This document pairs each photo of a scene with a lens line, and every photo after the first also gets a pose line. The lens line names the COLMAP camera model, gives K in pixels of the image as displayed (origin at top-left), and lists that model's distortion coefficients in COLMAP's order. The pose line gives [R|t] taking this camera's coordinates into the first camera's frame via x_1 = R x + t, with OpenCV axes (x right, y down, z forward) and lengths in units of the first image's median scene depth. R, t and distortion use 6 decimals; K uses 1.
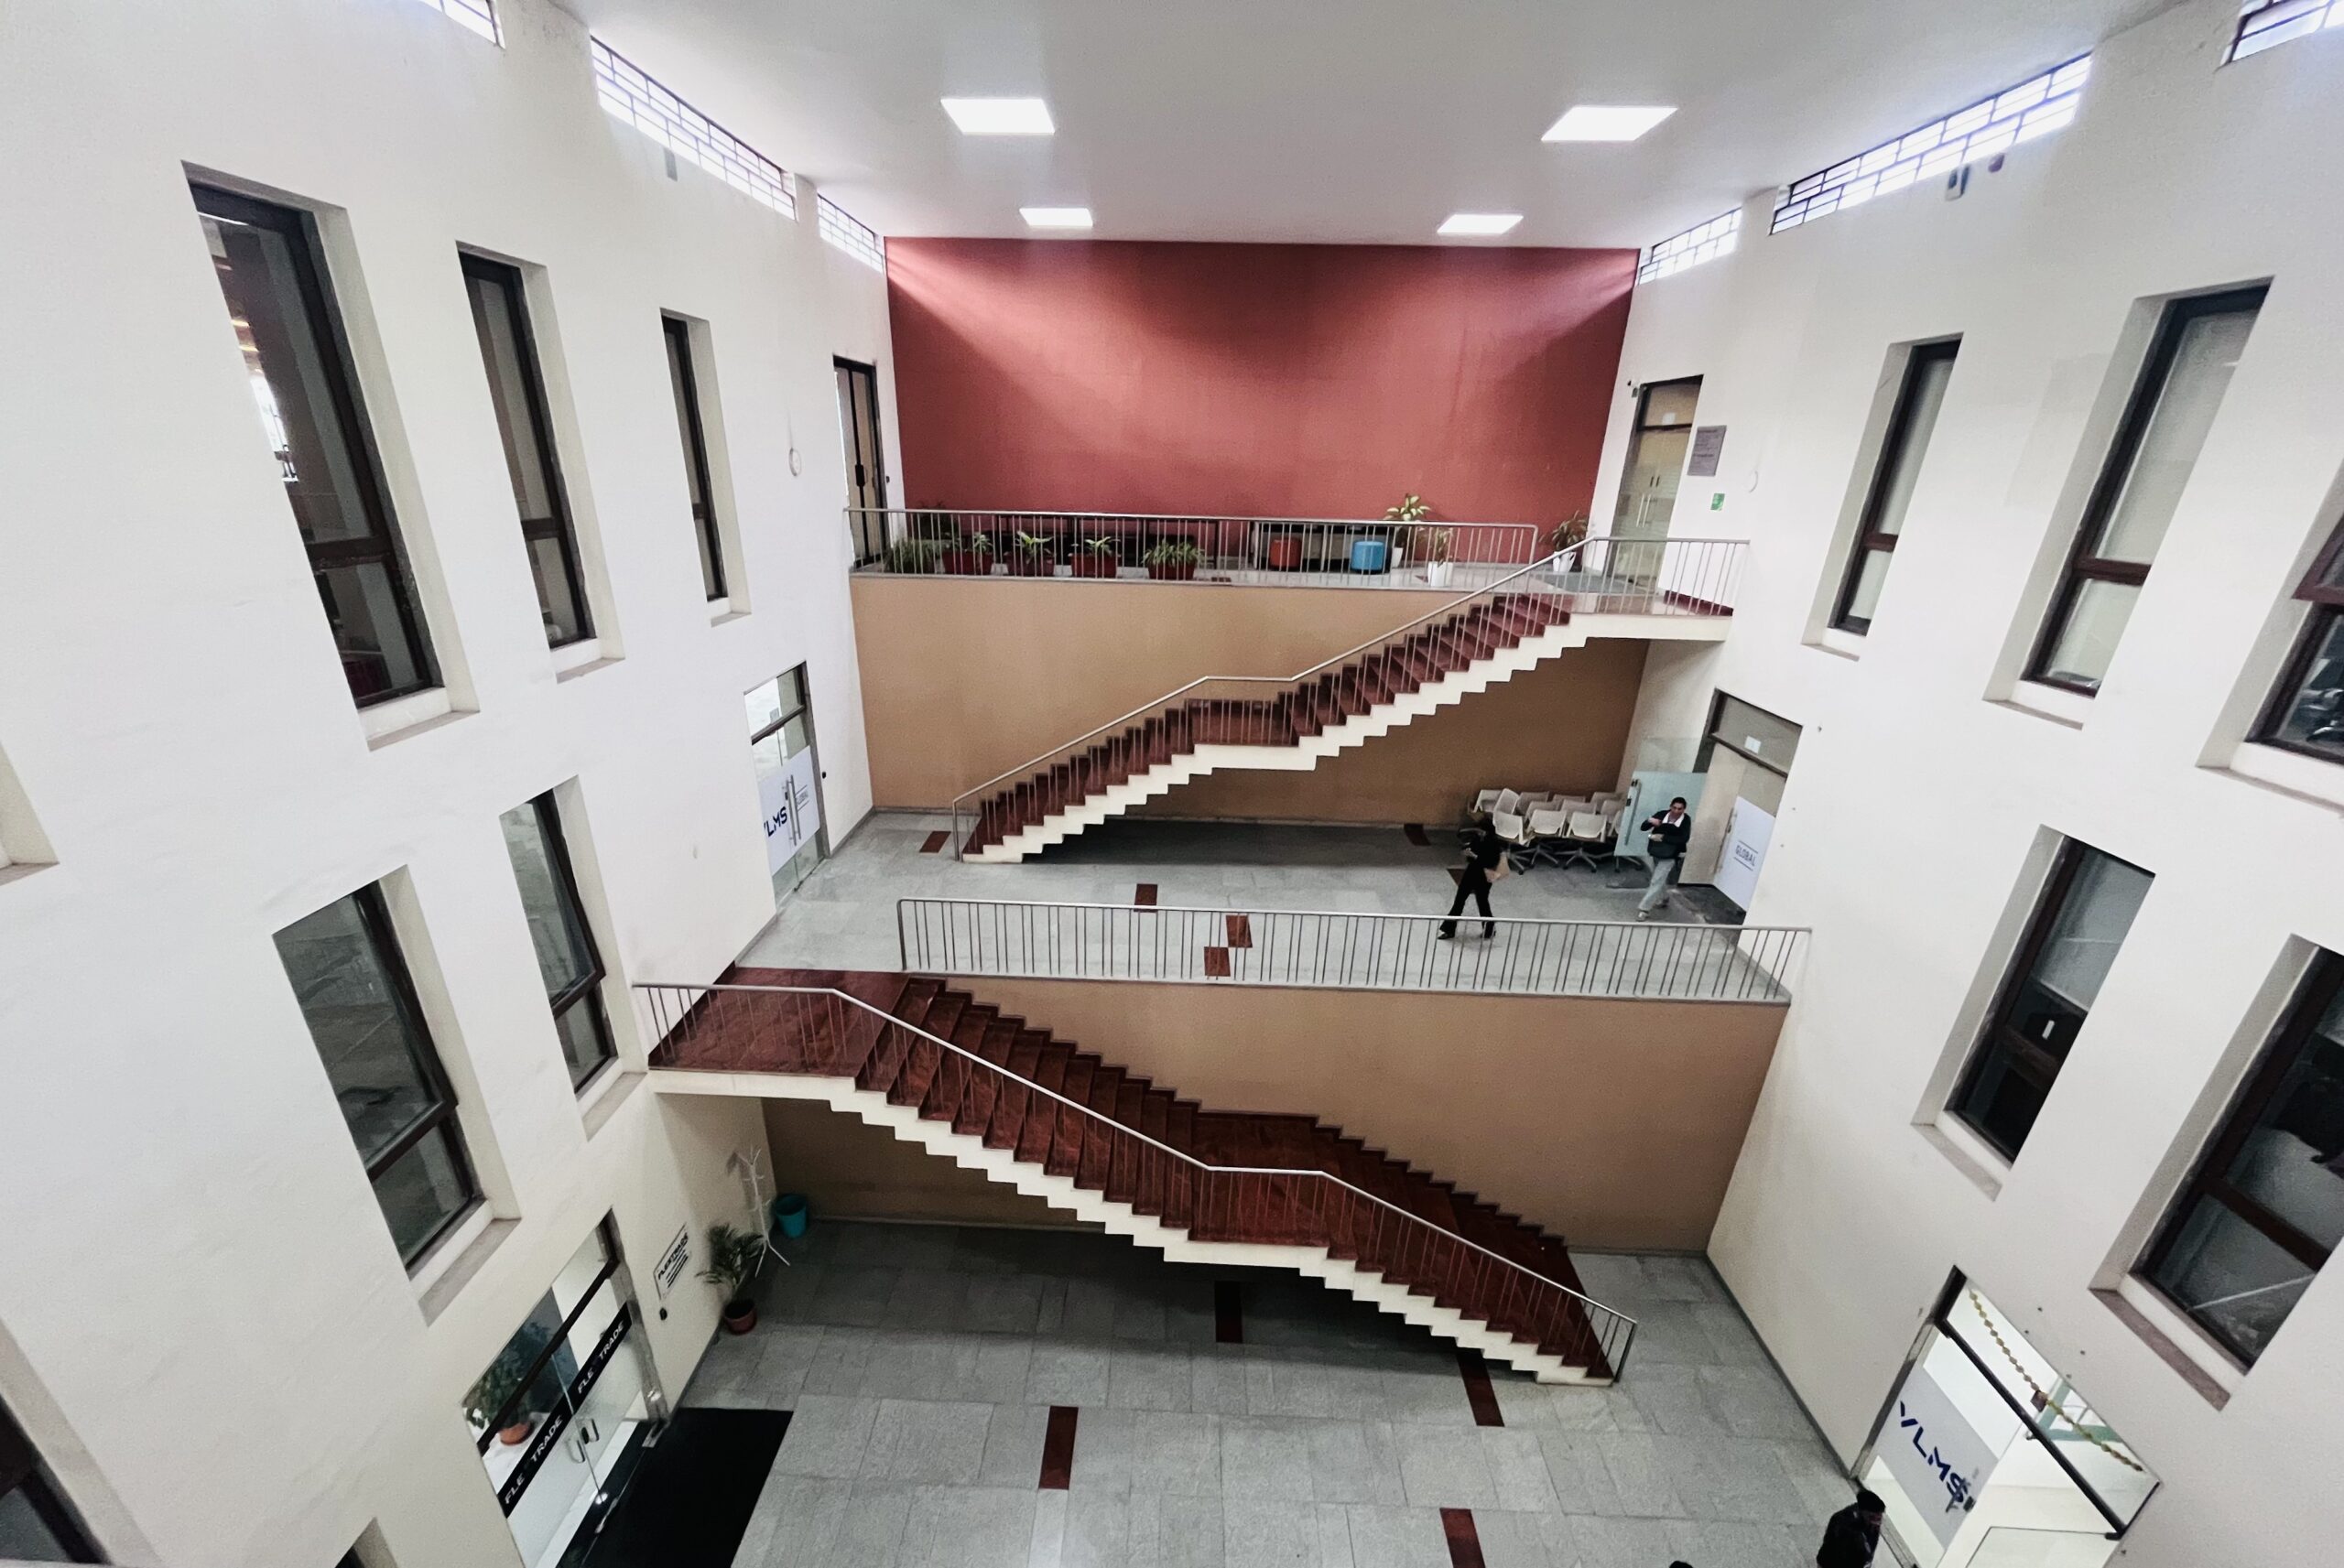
lens RADIAL K [[947.3, 0, 1145.5], [0, 947.3, 873.9], [0, 0, 1]] dist [-0.005177, -0.000334]
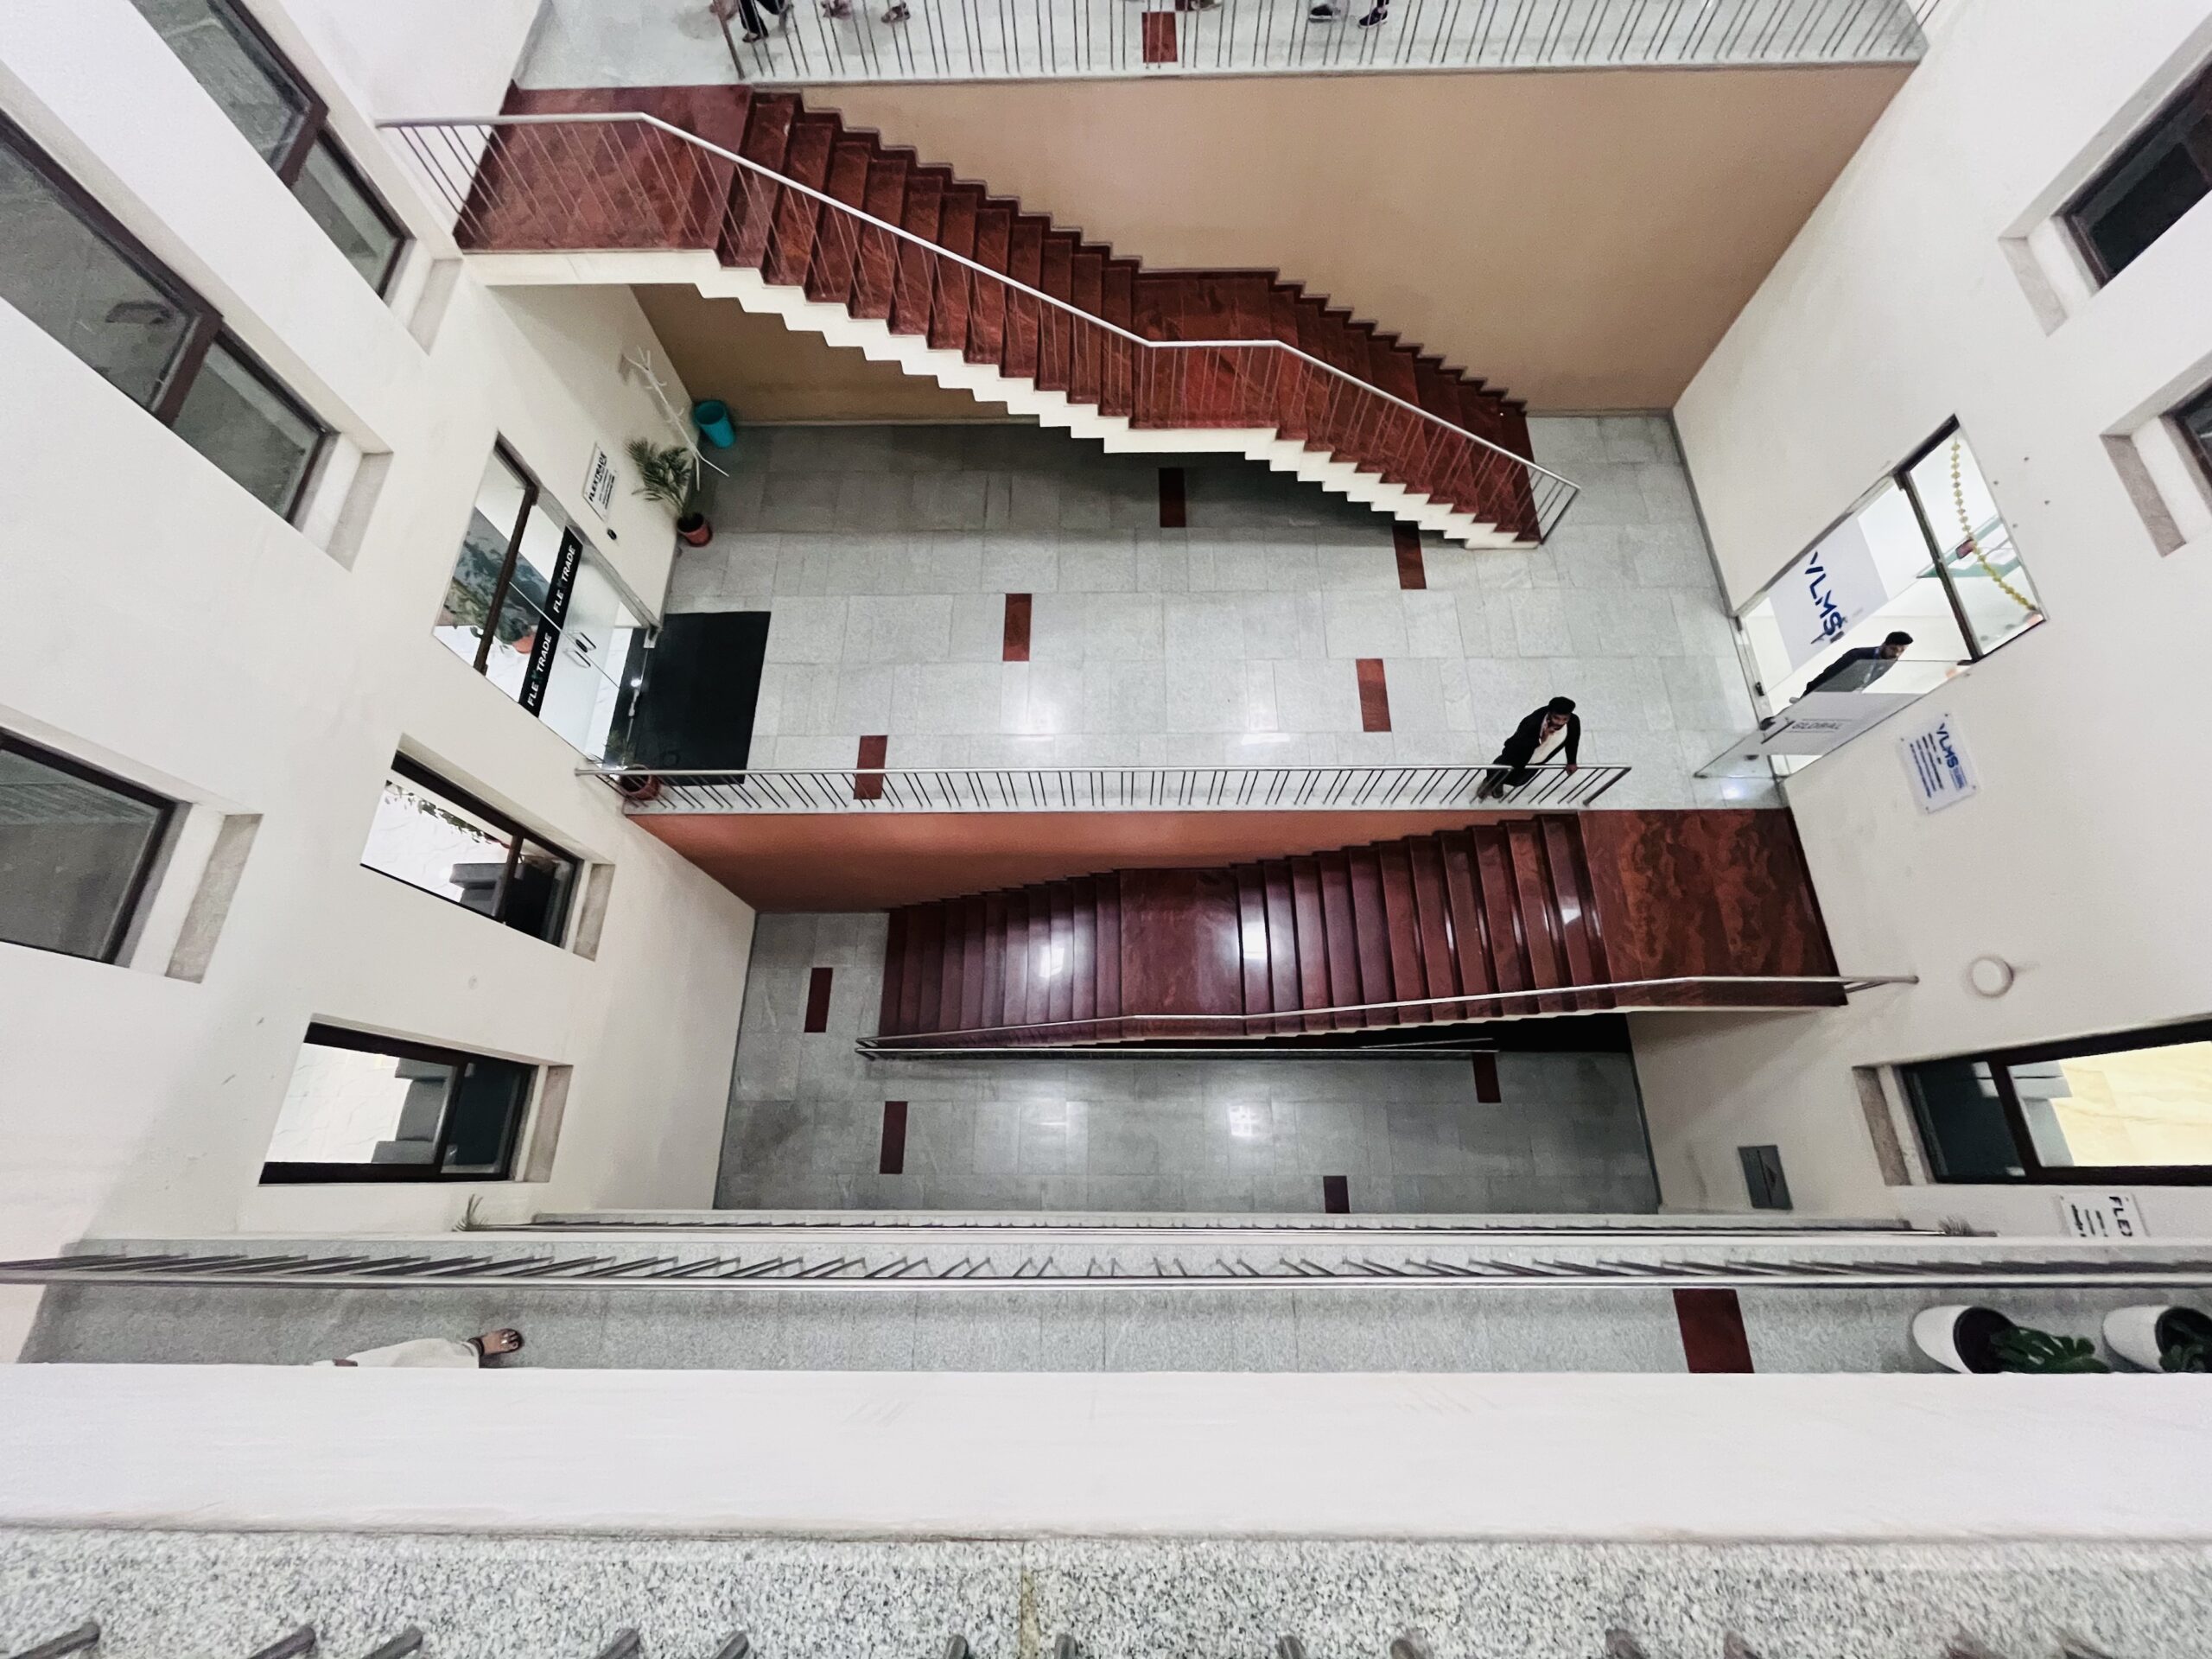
lens RADIAL K [[888.9, 0, 1112.1], [0, 888.9, 832.0], [0, 0, 1]] dist [-0.004462, 0.000574]
pose [[0.998499, -0.053666, -0.010931, 0.016492], [0.045131, 0.693174, 0.719356, 0.029138], [-0.031028, -0.718769, 0.694556, 0.098898]]
